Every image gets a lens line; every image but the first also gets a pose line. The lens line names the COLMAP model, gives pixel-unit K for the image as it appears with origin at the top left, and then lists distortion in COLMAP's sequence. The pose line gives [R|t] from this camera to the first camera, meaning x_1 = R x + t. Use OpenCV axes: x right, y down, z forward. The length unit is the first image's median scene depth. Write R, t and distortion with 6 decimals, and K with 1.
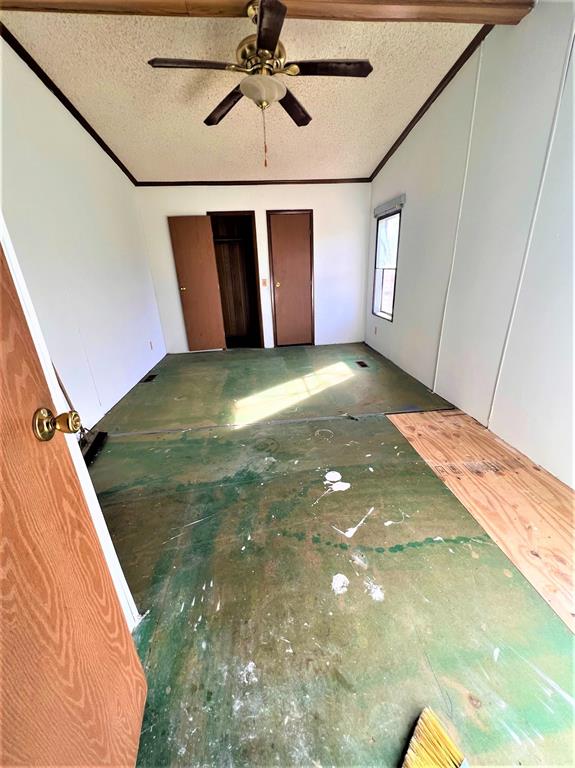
lens RADIAL K [[306.3, 0, 288.8], [0, 306.3, 383.1], [0, 0, 1]] dist [-0.002938, 0.001052]
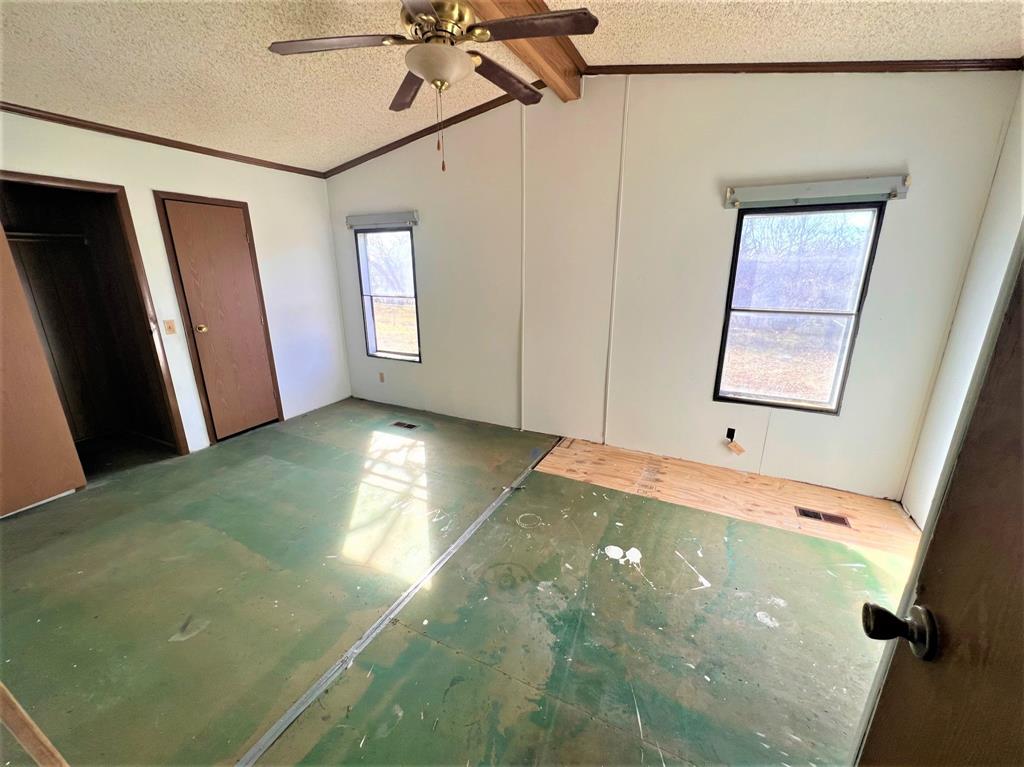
lens RADIAL K [[408.4, 0, 511.3], [0, 408.4, 382.8], [0, 0, 1]] dist [-0.002938, 0.001052]
pose [[0.541778, -0.198406, 0.816769, -0.618984], [0.287802, 0.956790, 0.041514, -0.199223], [-0.789713, 0.212576, 0.575469, 0.359636]]
